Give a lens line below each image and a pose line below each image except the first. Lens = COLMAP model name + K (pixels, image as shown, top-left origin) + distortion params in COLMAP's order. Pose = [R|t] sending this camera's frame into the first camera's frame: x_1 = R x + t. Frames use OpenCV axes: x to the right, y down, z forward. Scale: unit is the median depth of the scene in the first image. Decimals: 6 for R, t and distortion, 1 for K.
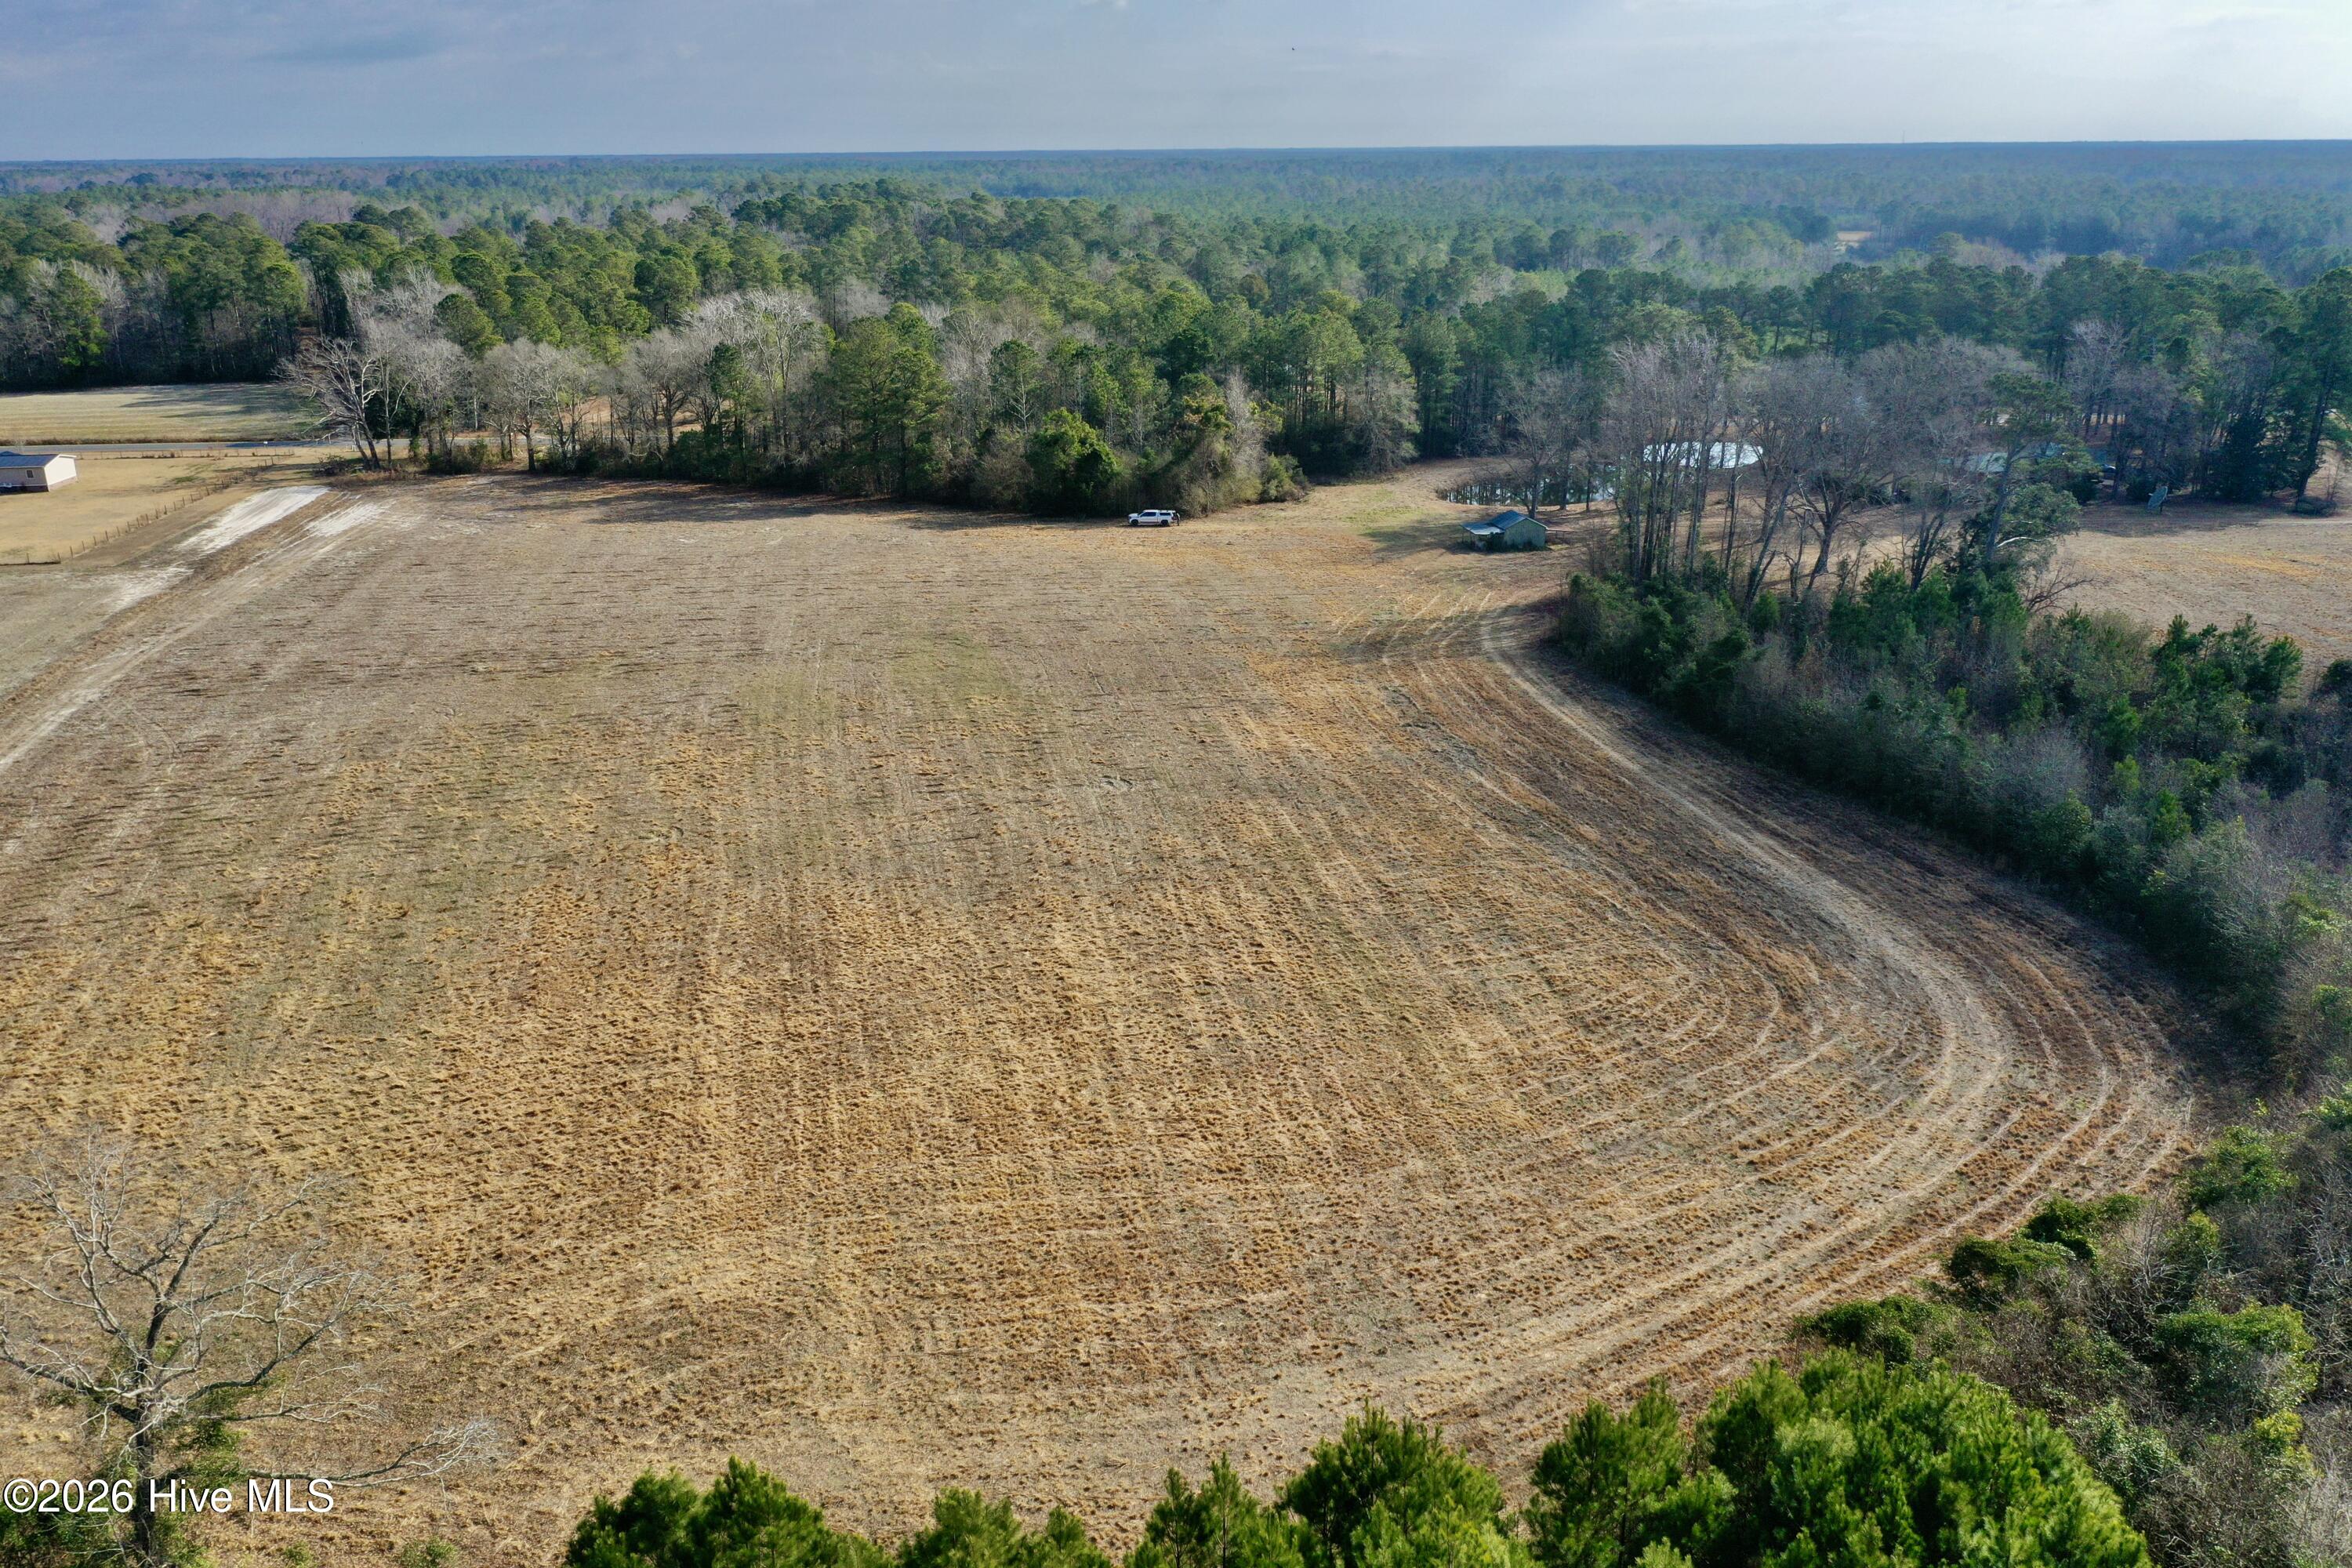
lens RADIAL K [[1849.8, 0, 1176.0], [0, 1849.8, 784.0], [0, 0, 1]] dist [-0.006305, -0.005256]
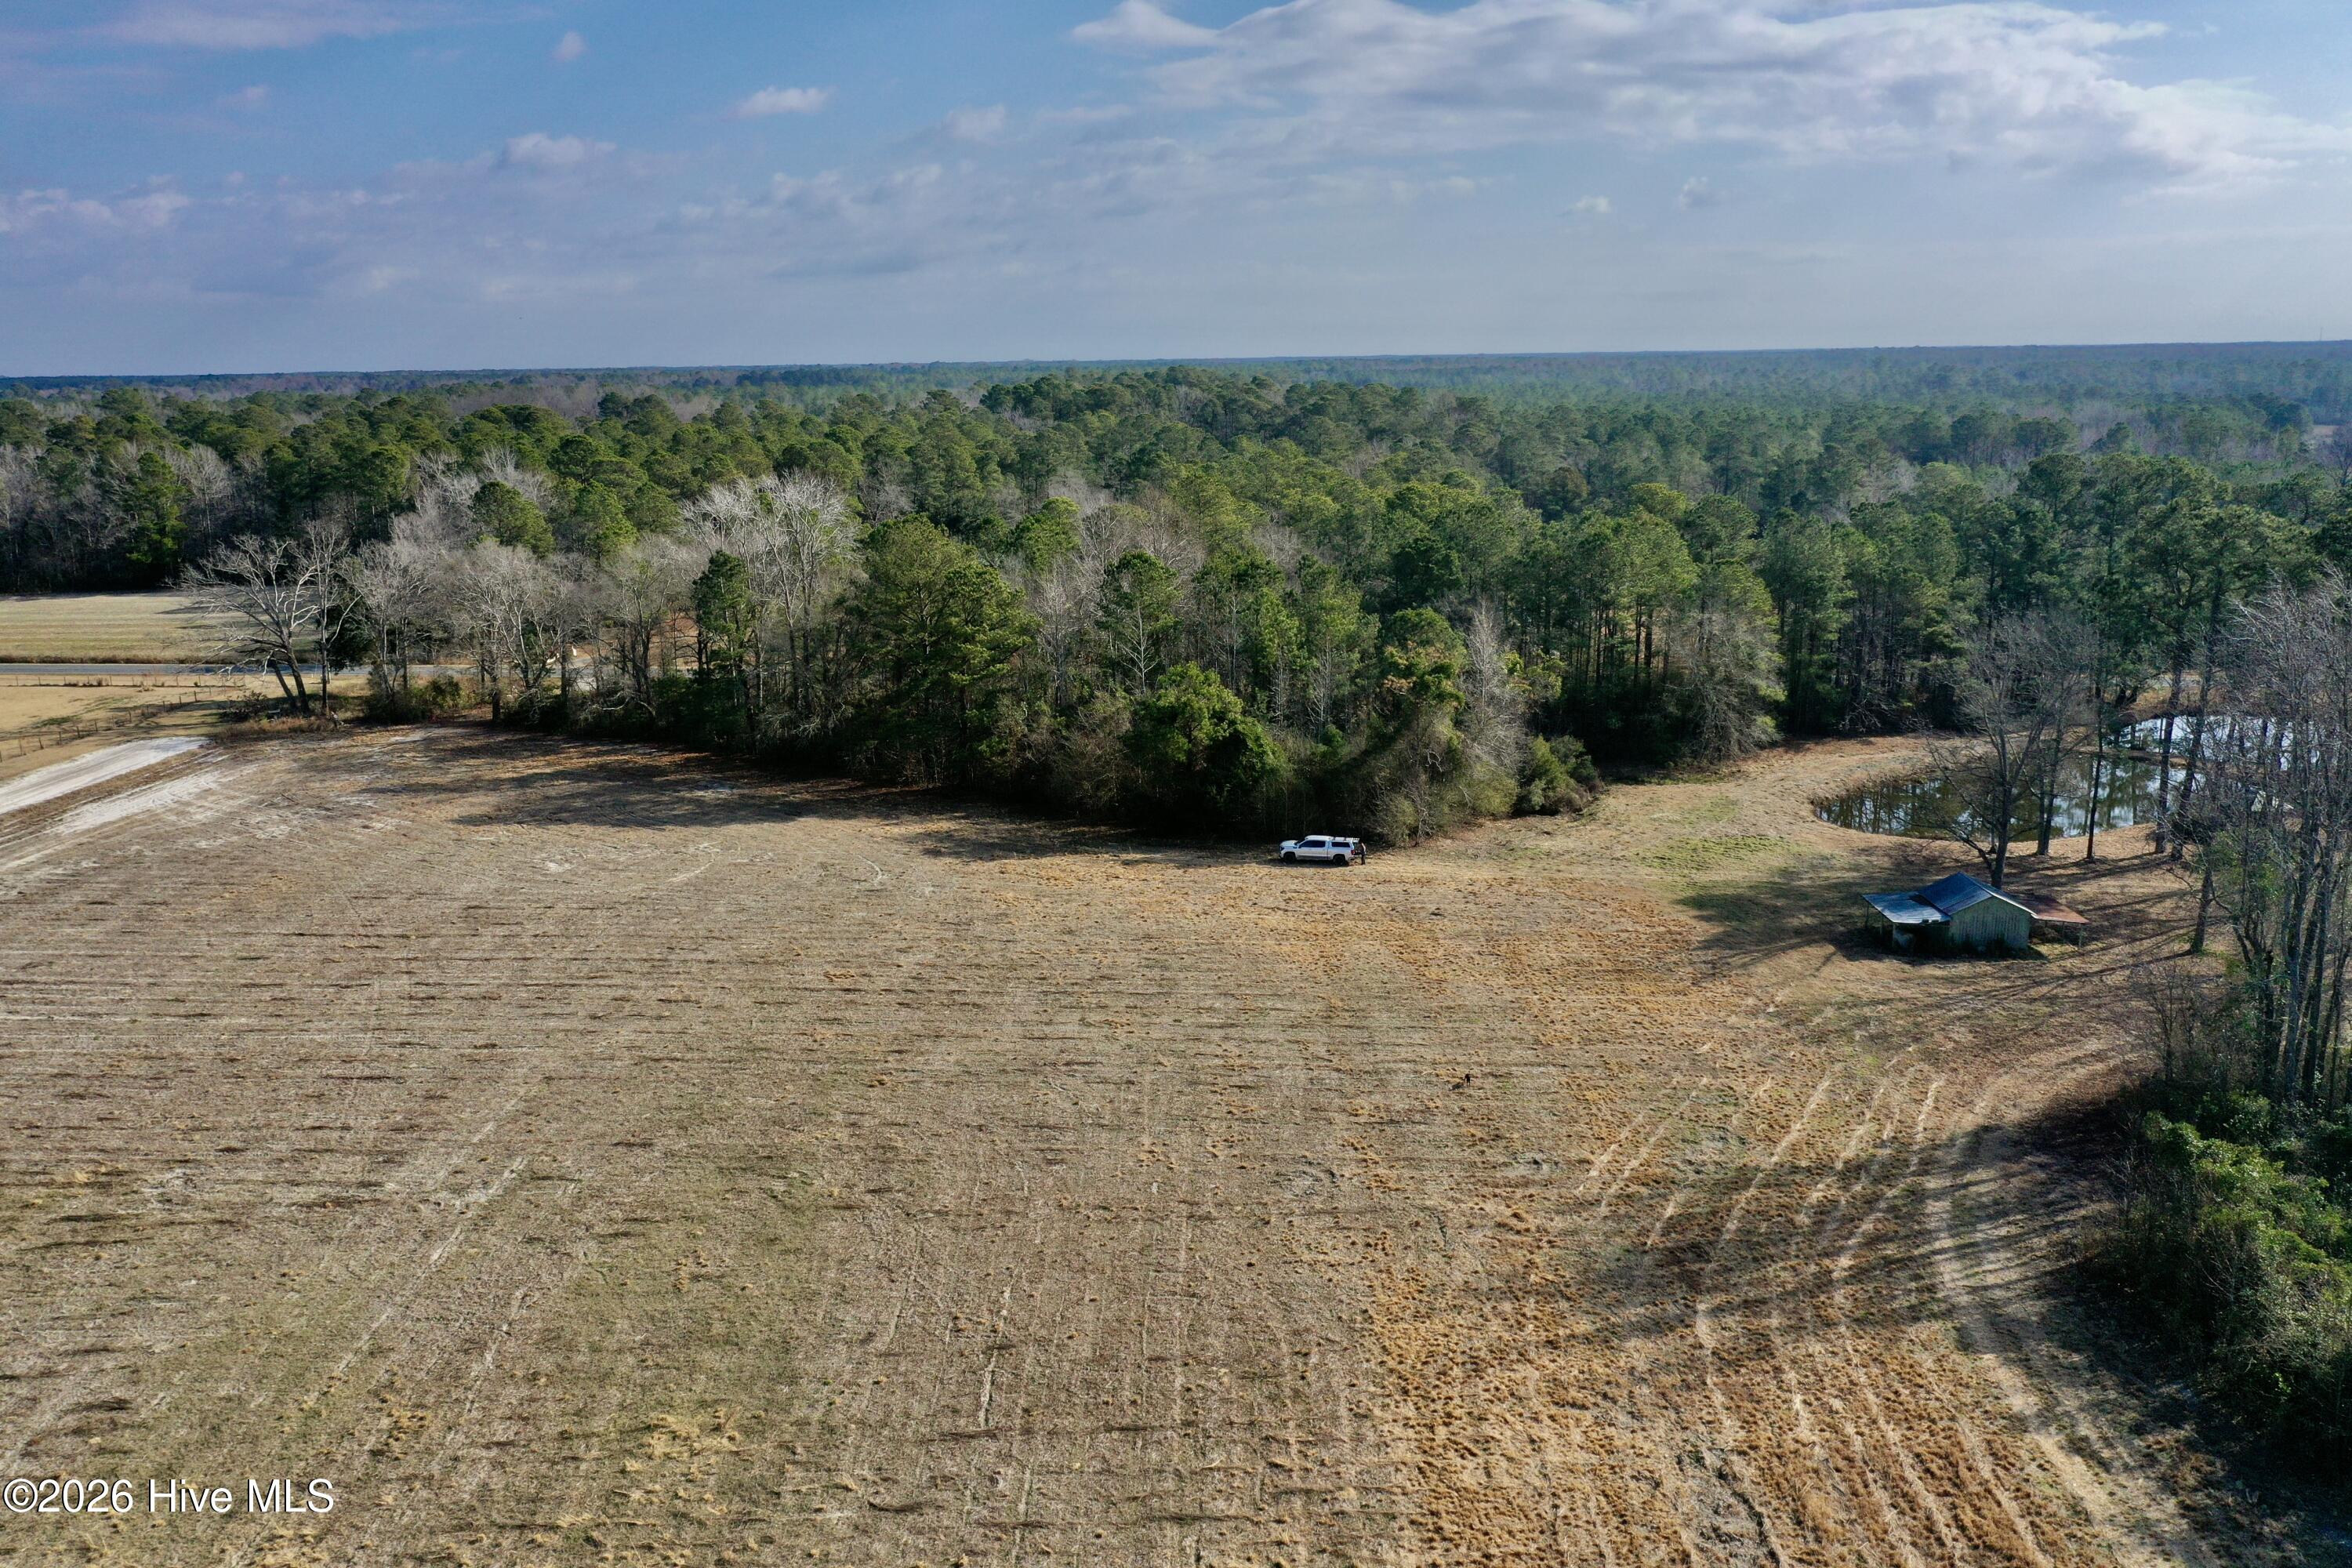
lens RADIAL K [[1849.8, 0, 1176.0], [0, 1849.8, 784.0], [0, 0, 1]] dist [-0.006305, -0.005256]
pose [[0.983042, 0.034334, -0.180139, 0.044491], [-0.052682, 0.993783, -0.098083, -0.094903], [0.175652, 0.105910, 0.978739, 0.368866]]
